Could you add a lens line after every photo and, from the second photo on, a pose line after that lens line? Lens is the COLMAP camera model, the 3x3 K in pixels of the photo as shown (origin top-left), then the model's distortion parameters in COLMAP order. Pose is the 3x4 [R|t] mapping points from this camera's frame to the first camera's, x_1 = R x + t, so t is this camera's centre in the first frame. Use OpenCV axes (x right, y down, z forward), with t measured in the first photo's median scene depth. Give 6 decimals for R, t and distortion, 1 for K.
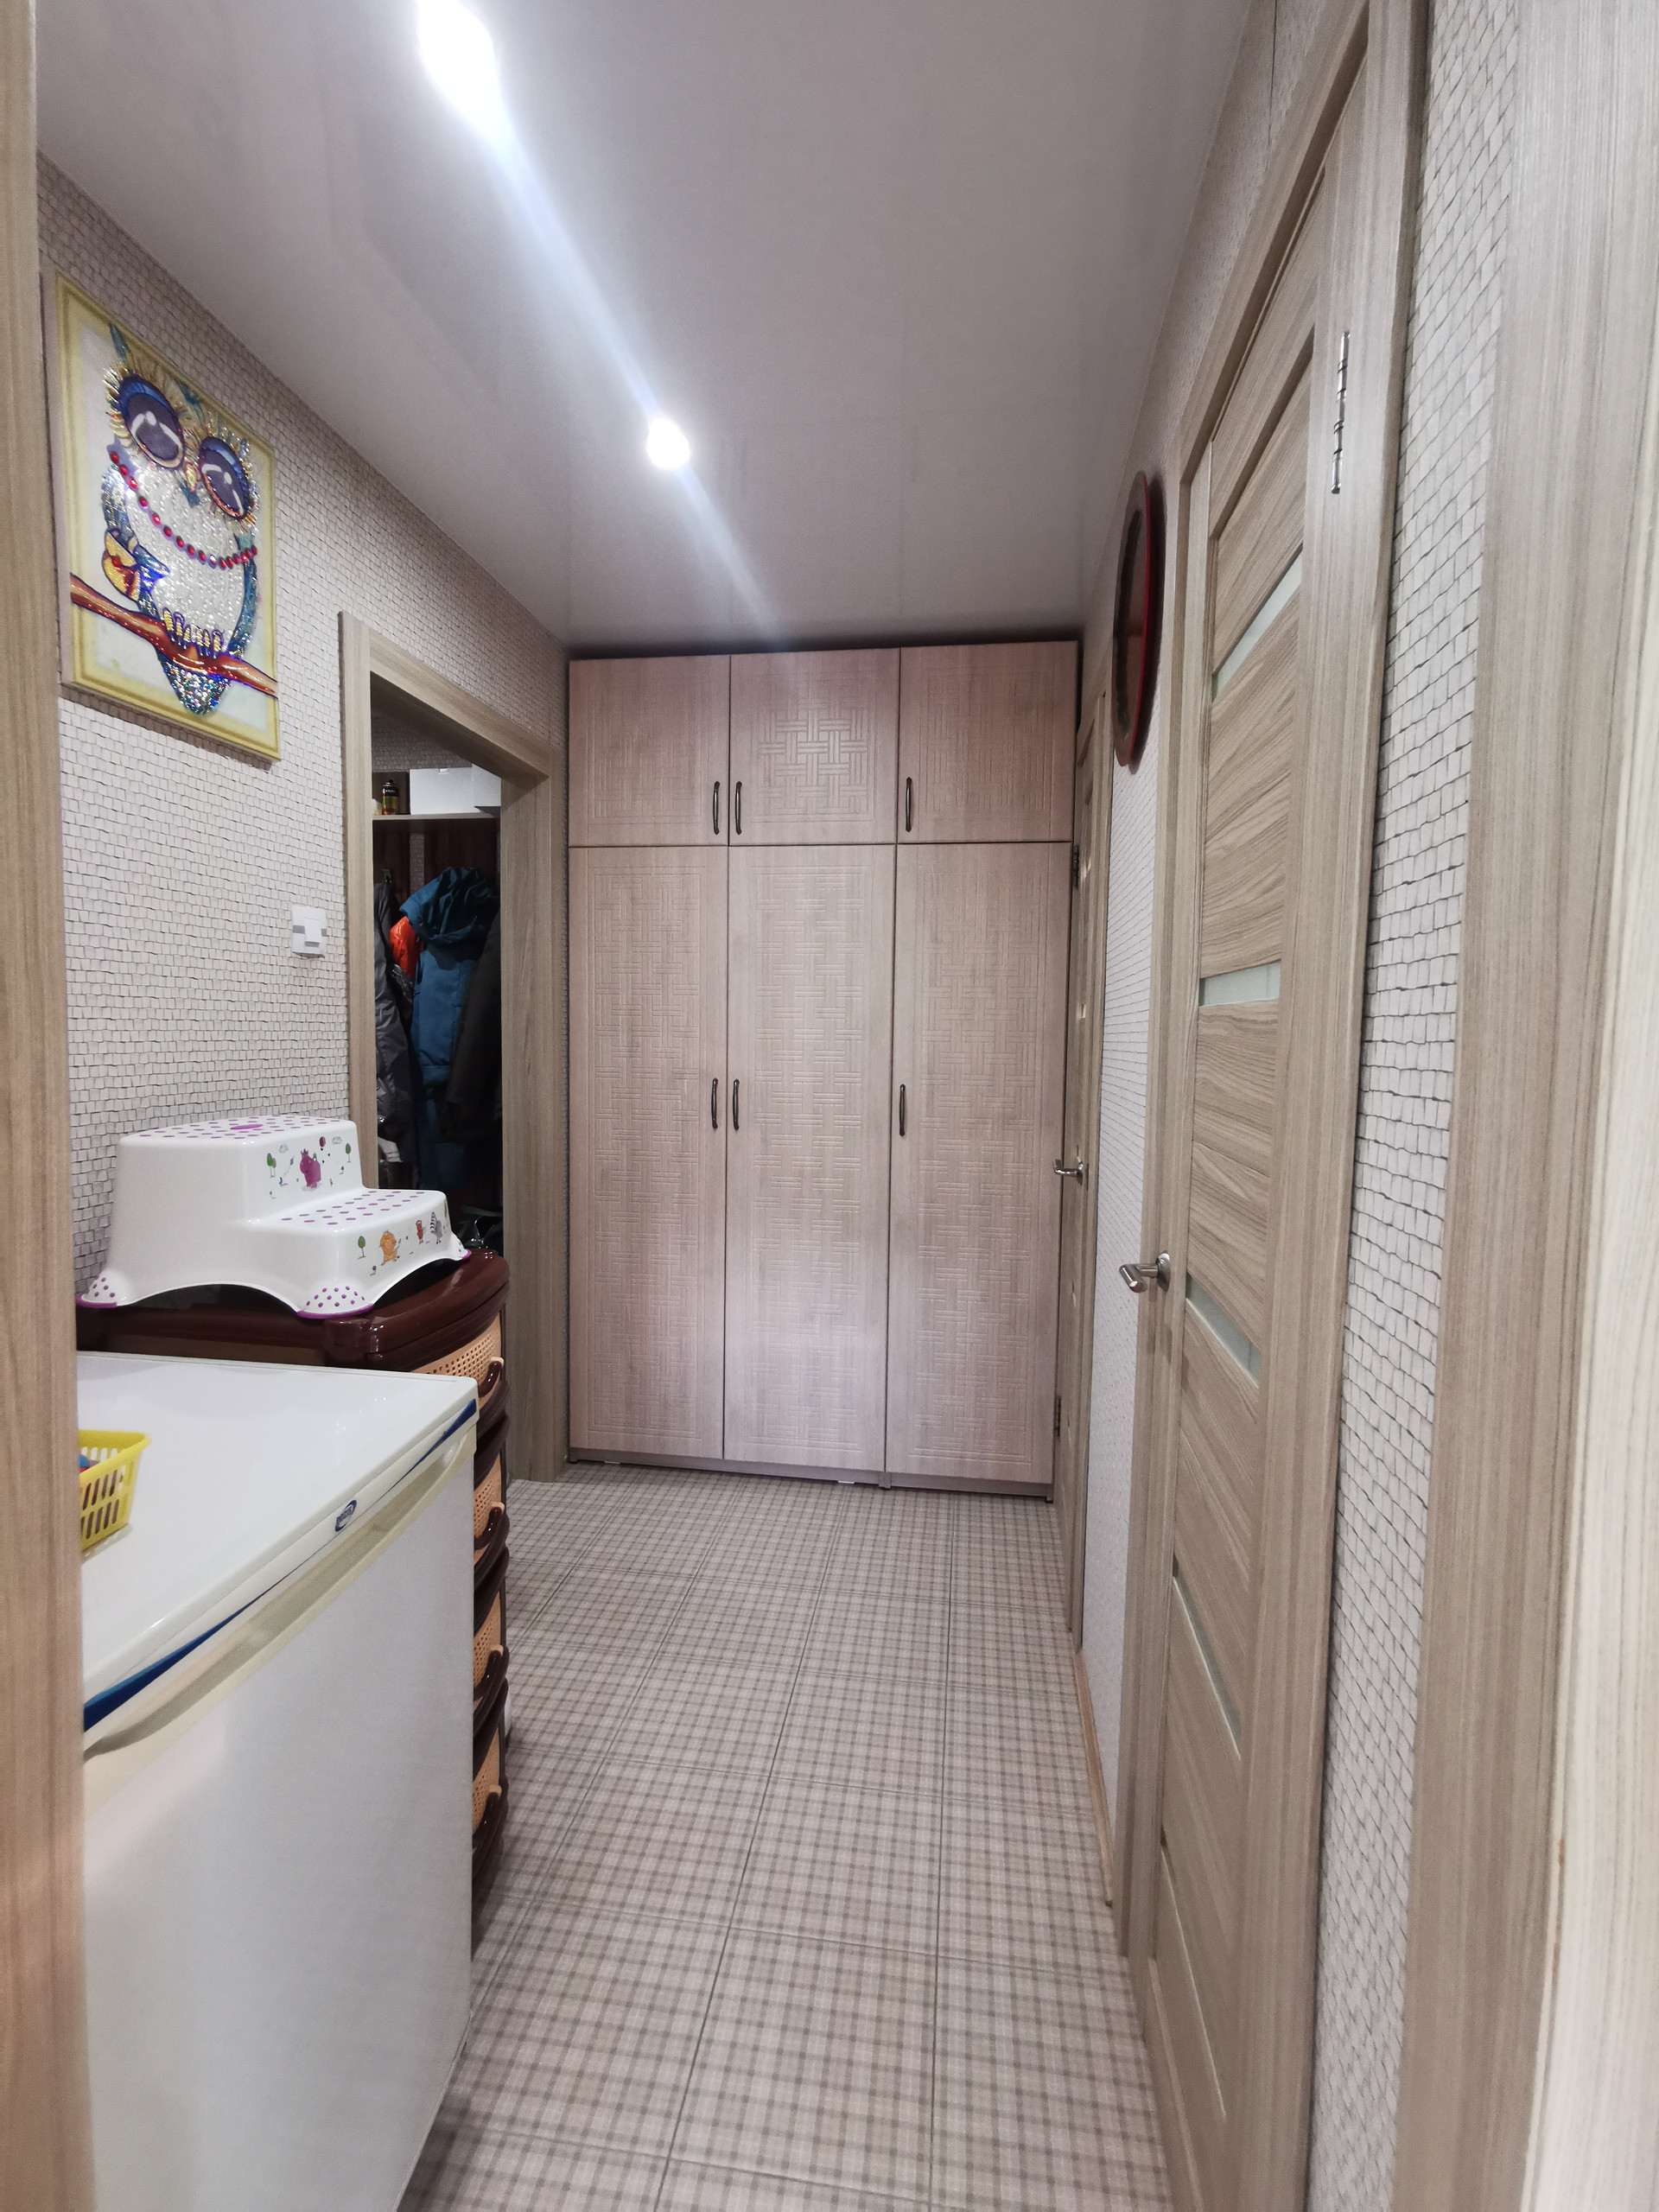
lens RADIAL K [[1023.6, 0, 829.3], [0, 1023.6, 1100.6], [0, 0, 1]] dist [-0.011563, 0.014972]
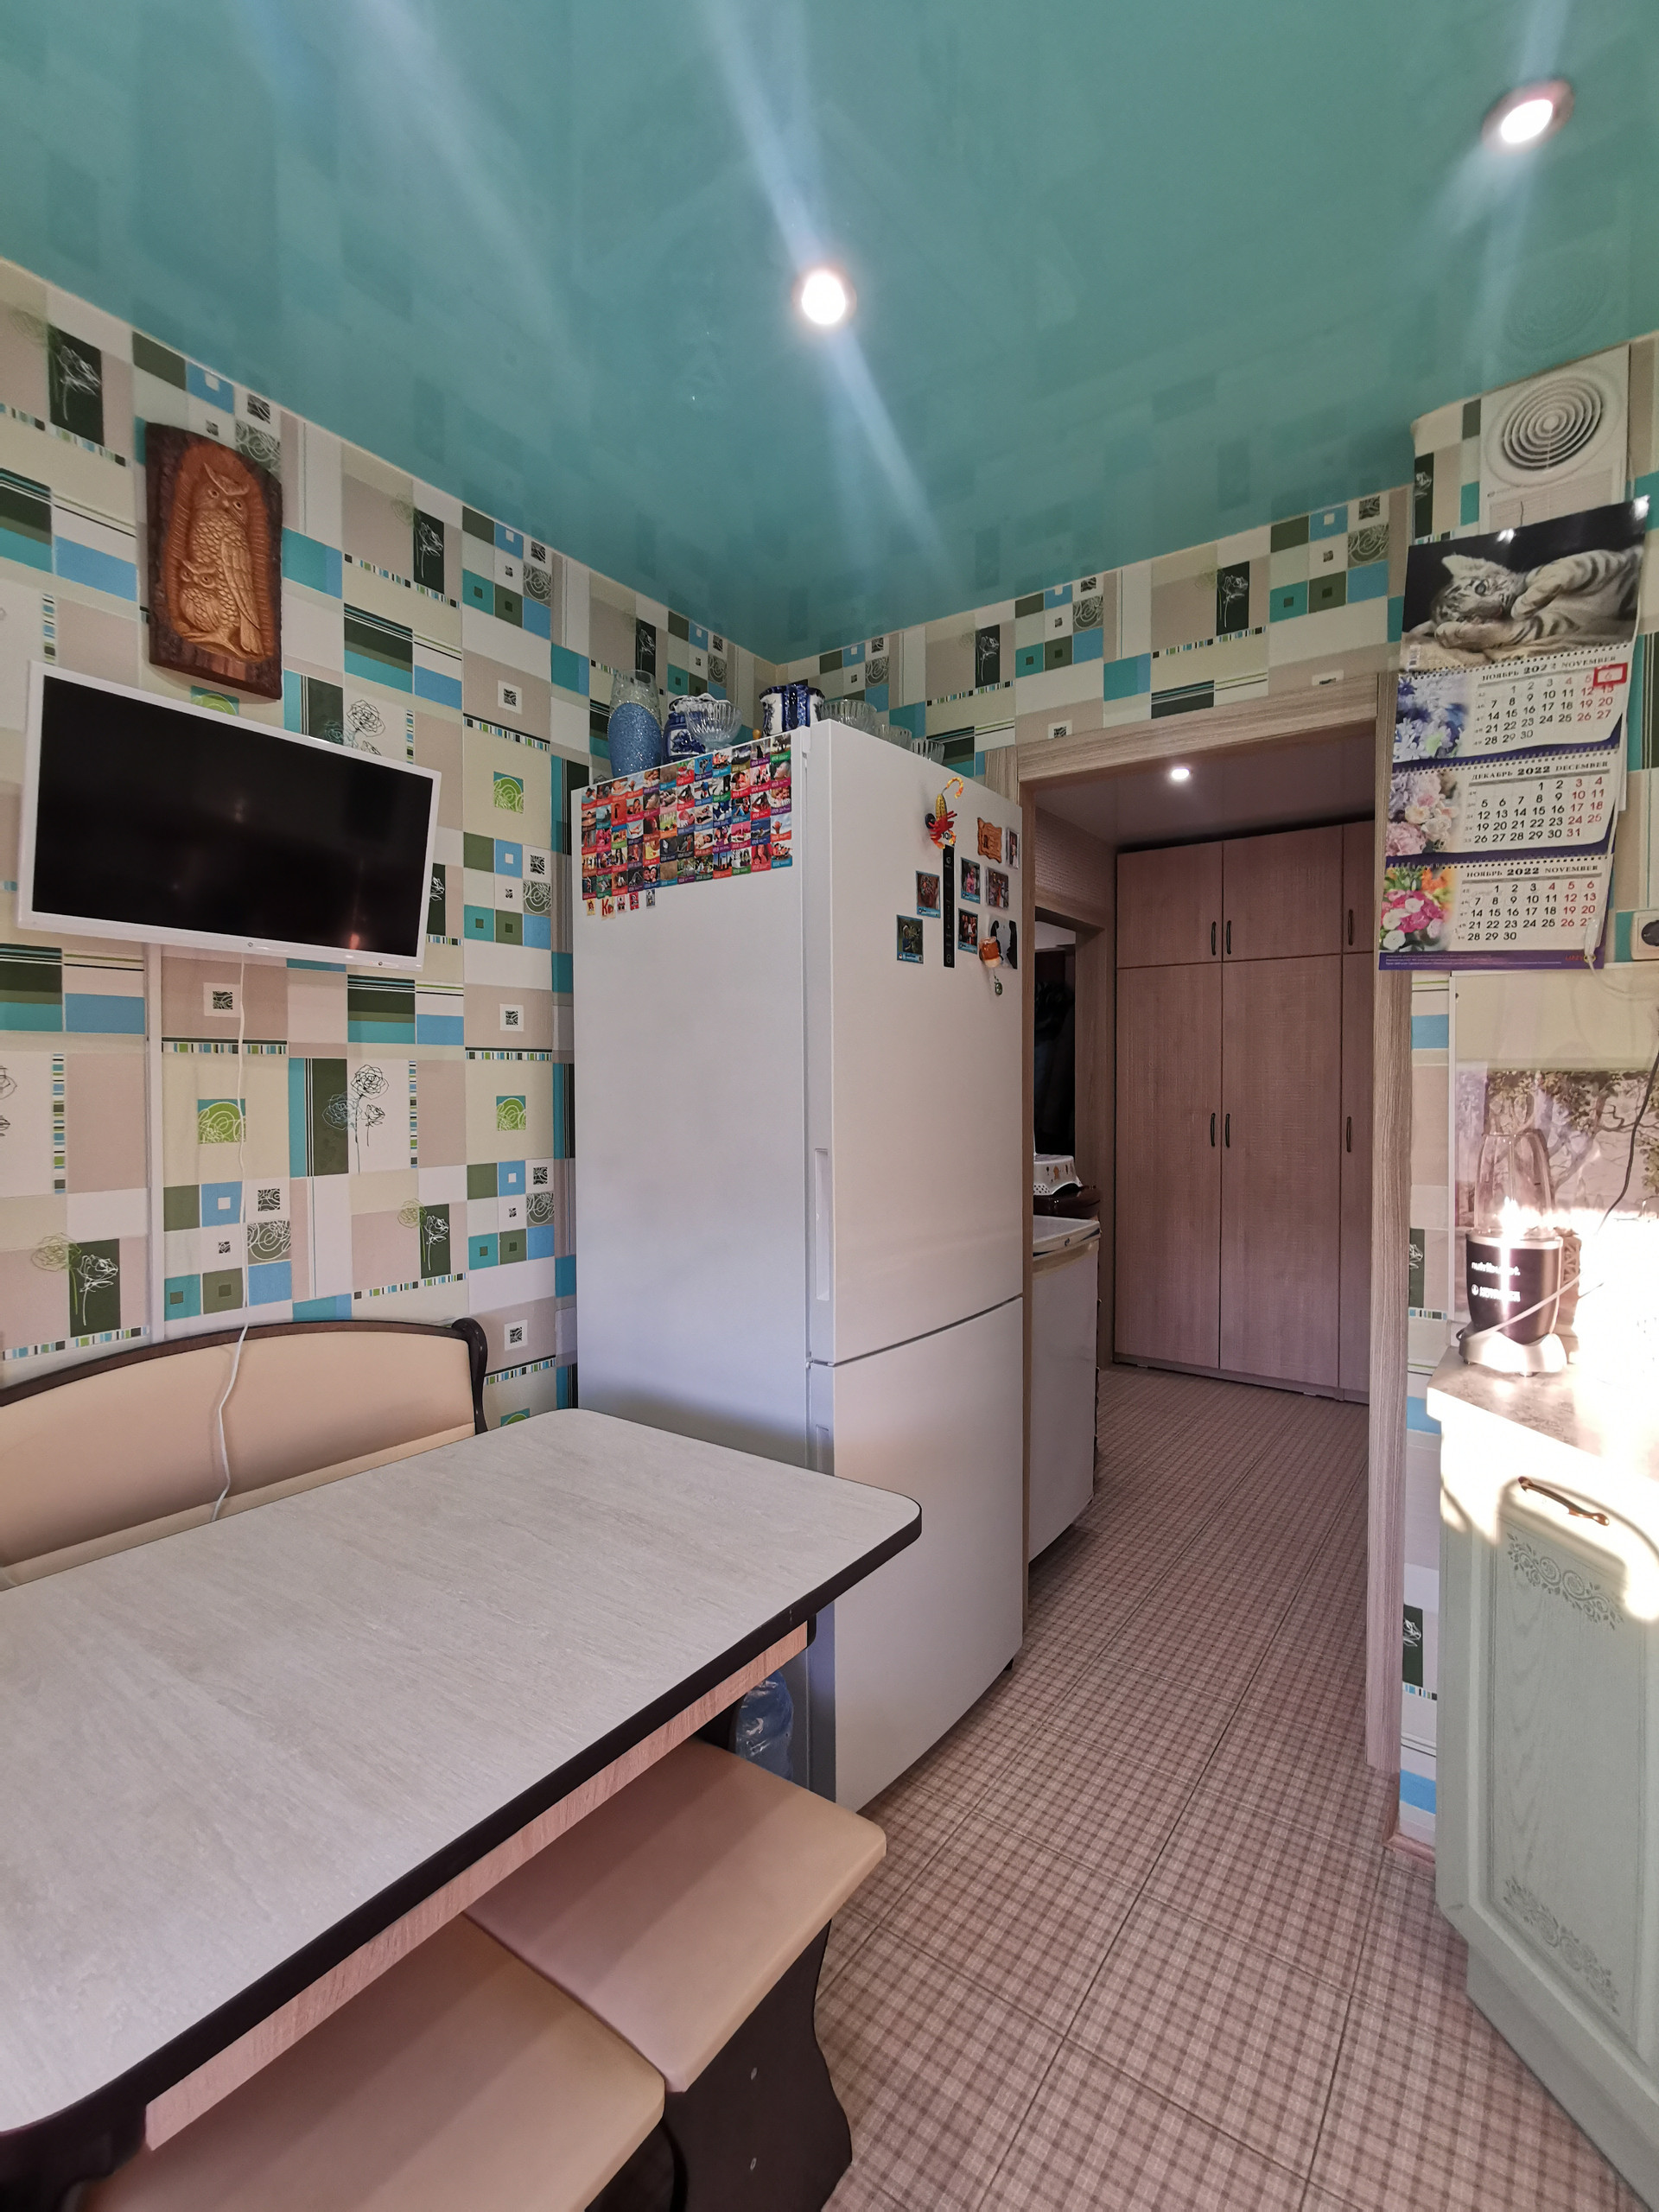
lens RADIAL K [[1023.6, 0, 829.3], [0, 1023.6, 1100.6], [0, 0, 1]] dist [-0.011563, 0.014972]
pose [[0.881391, -0.005932, -0.472350, 0.104386], [-0.019421, 0.998621, -0.048781, 0.045799], [0.471988, 0.052169, 0.880060, -0.615566]]
